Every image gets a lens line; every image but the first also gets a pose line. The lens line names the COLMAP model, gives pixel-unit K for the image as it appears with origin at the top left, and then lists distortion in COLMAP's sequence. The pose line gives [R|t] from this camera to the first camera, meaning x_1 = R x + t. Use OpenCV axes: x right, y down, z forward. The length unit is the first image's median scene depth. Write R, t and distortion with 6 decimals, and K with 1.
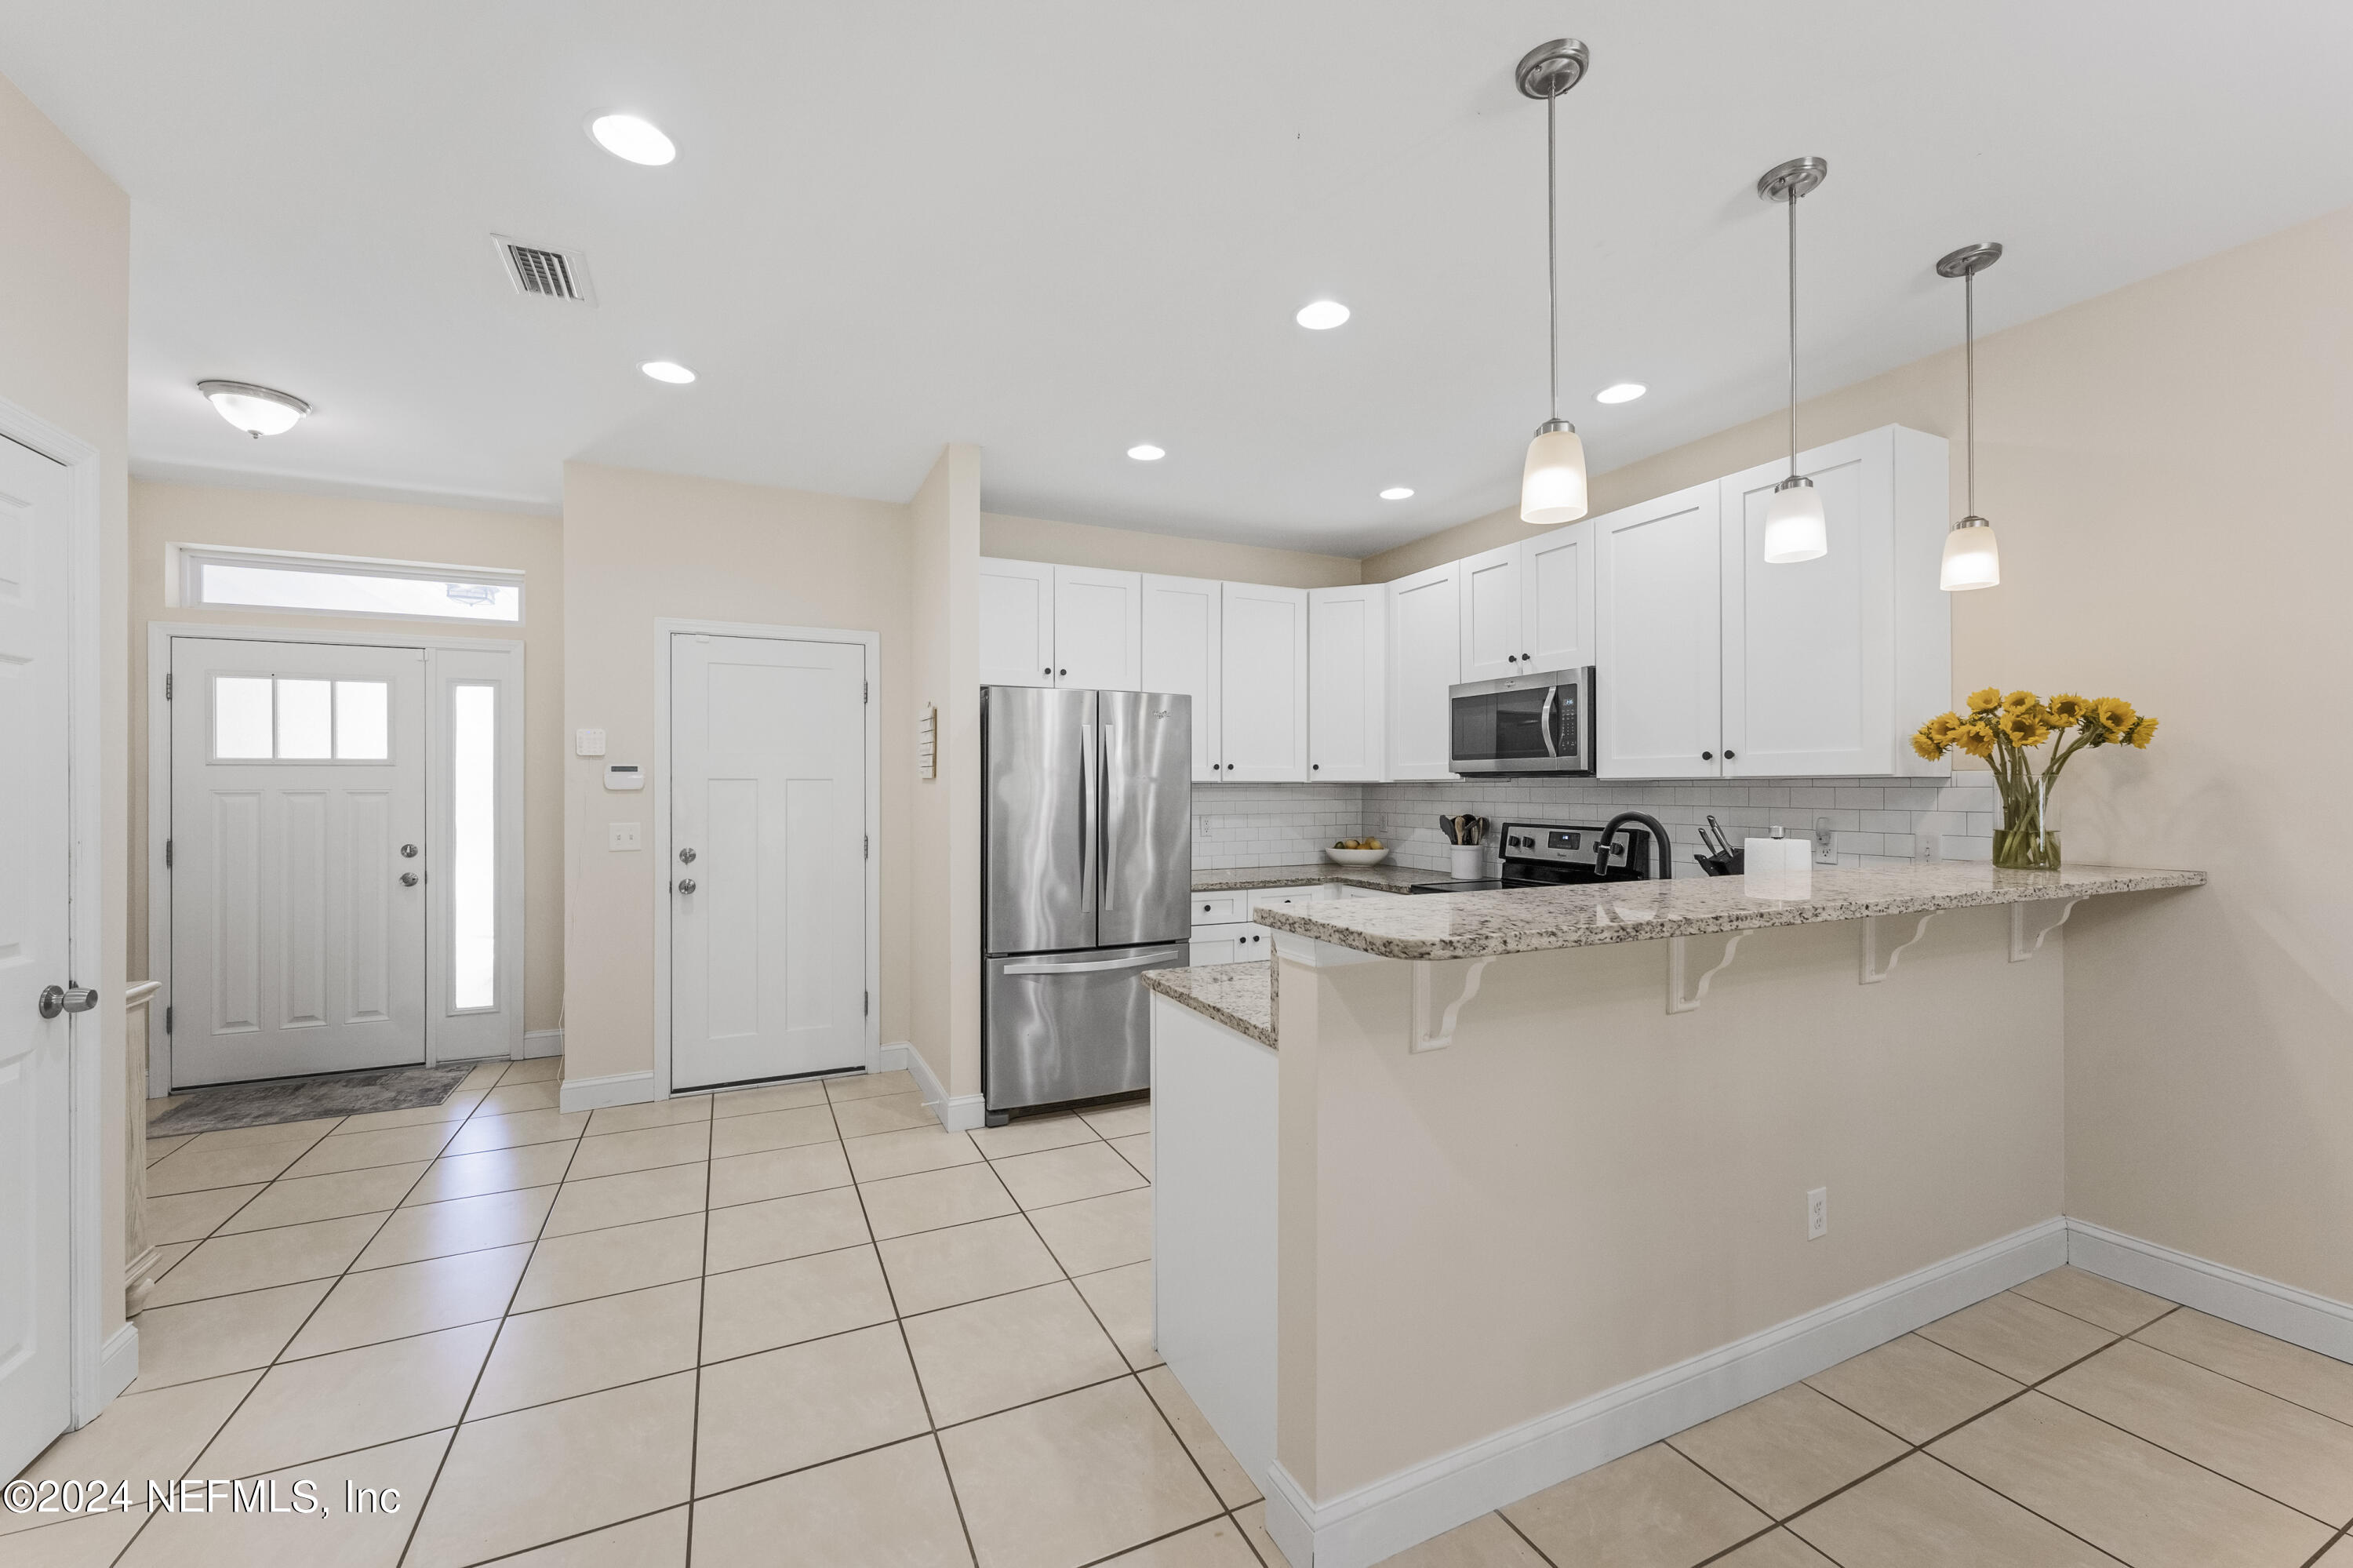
lens RADIAL K [[950.4, 0, 1191.8], [0, 950.4, 784.9], [0, 0, 1]] dist [-0.002327, 0.000498]
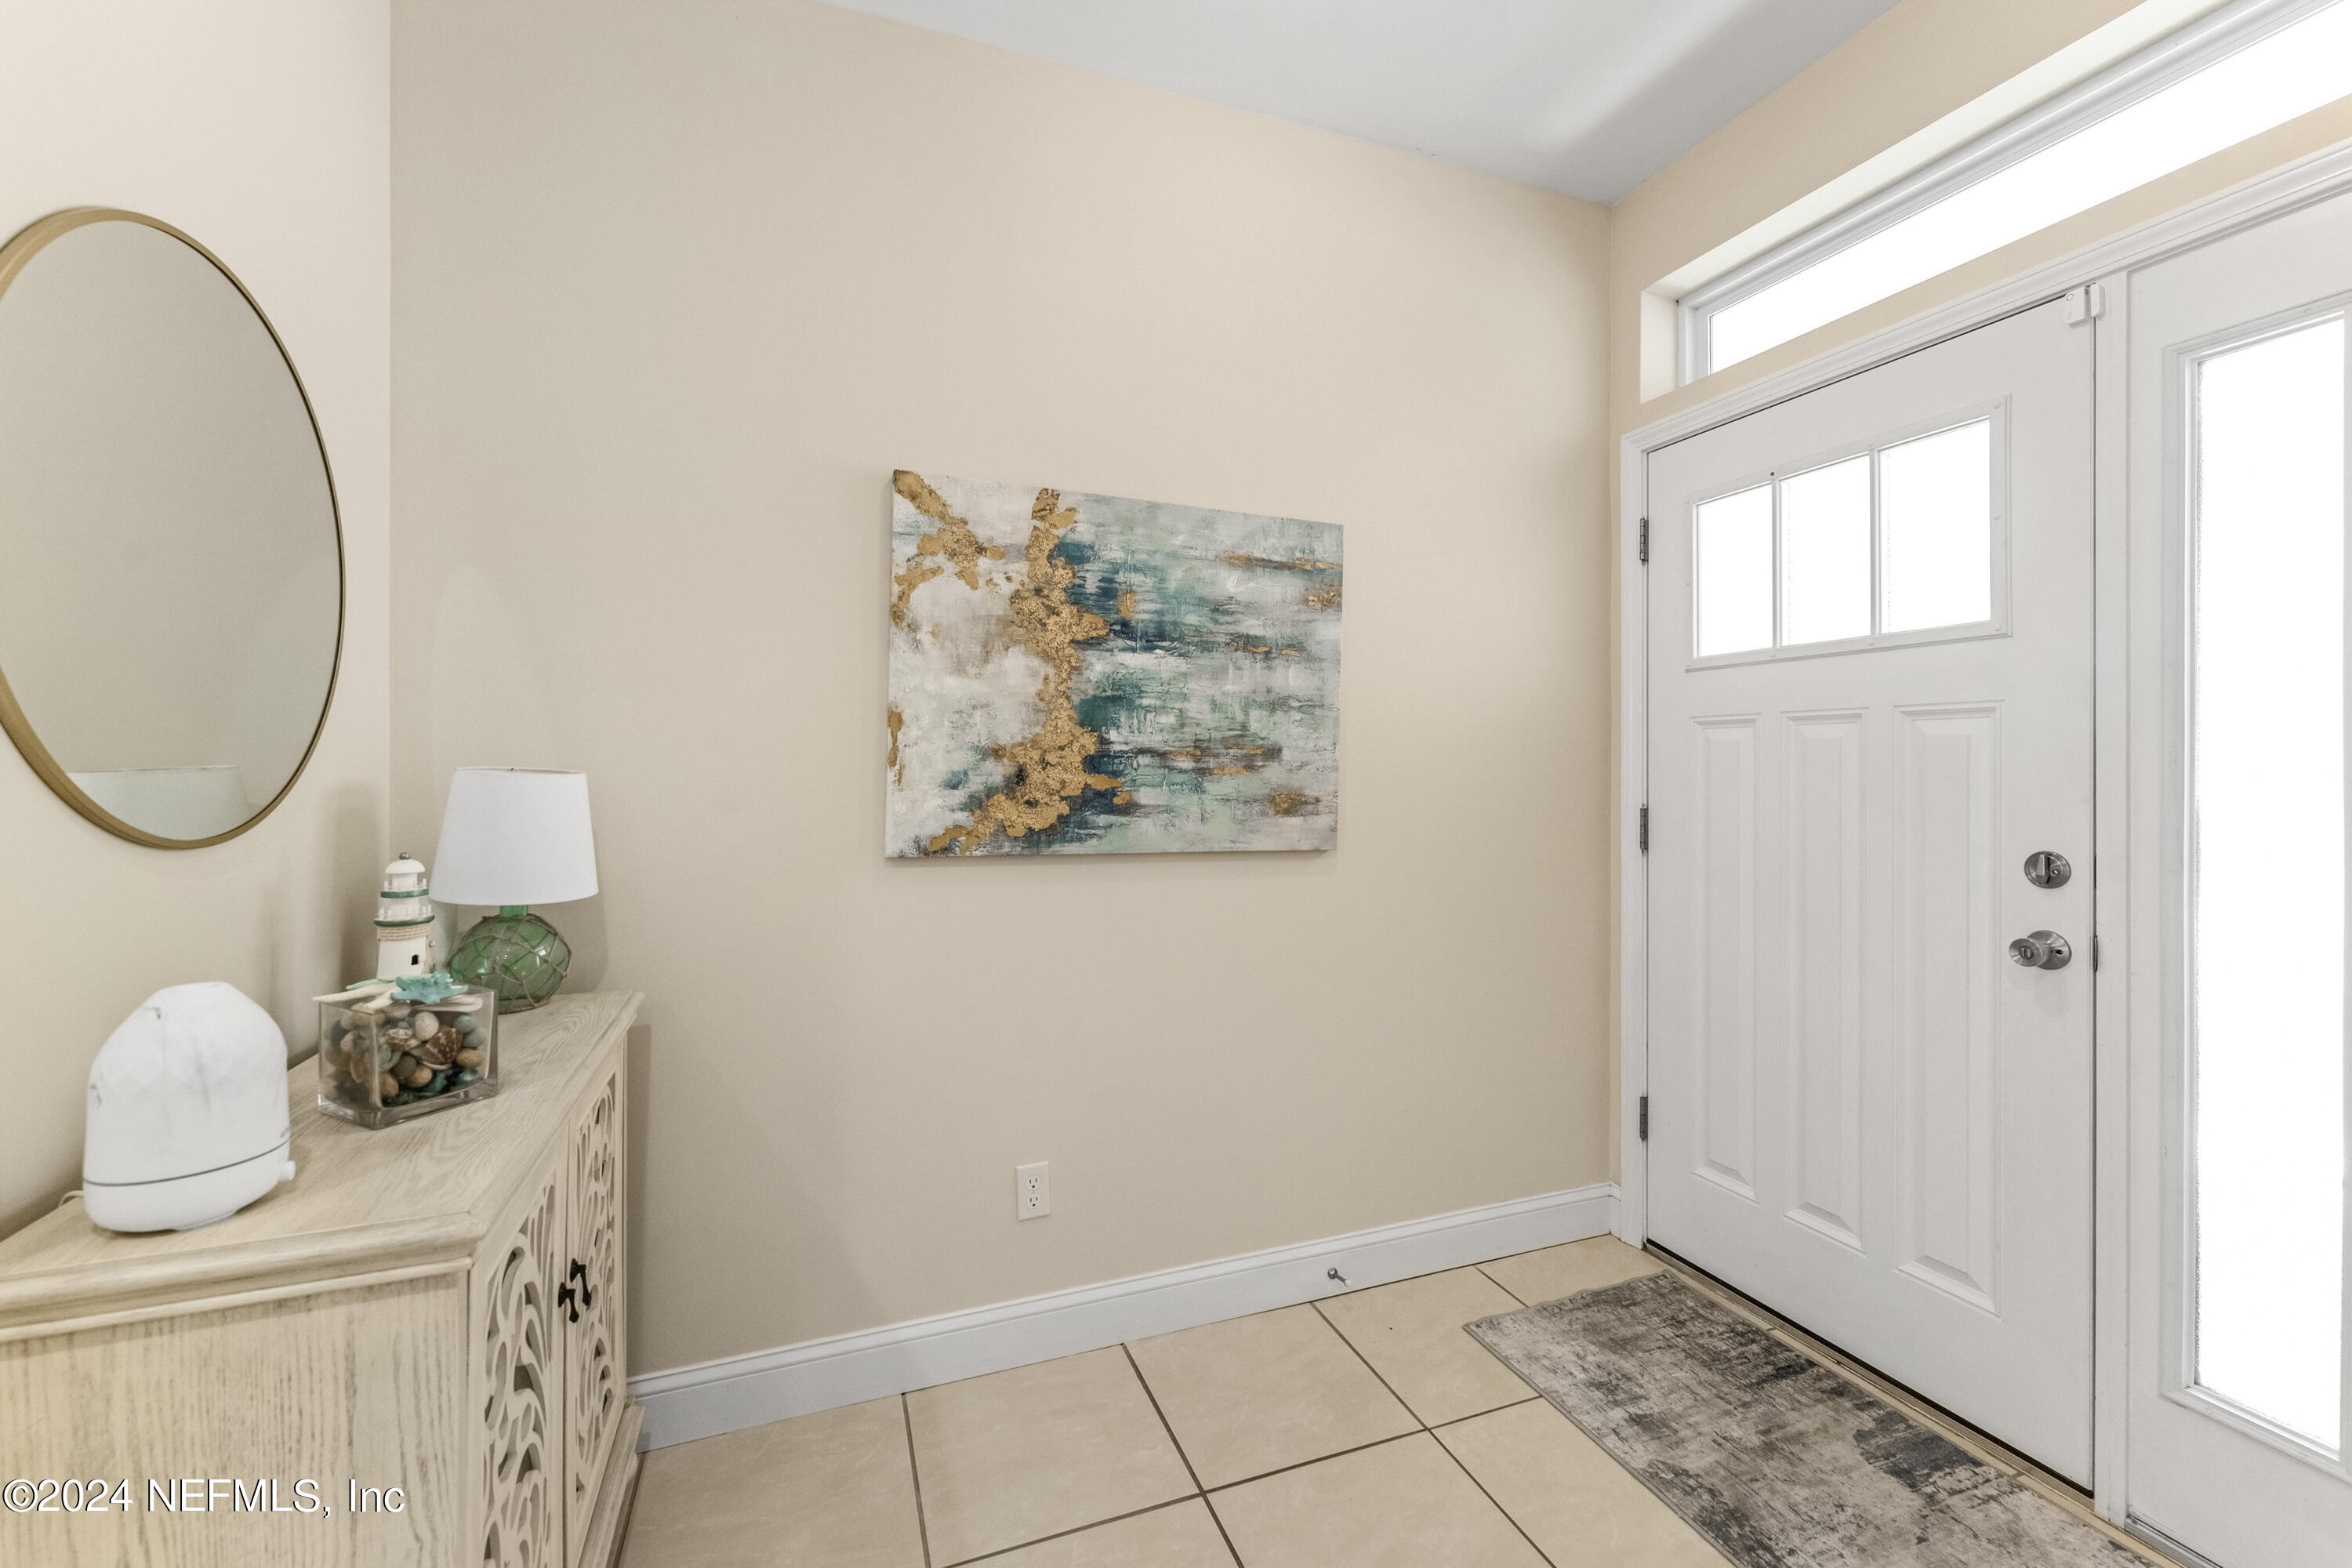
lens RADIAL K [[949.9, 0, 1174.4], [0, 949.9, 765.8], [0, 0, 1]] dist [-0.002327, 0.000498]
pose [[-0.103928, 0.004286, -0.994576, -0.284660], [0.007230, 0.999968, 0.003553, 0.017491], [0.994559, -0.006821, -0.103956, 0.464581]]
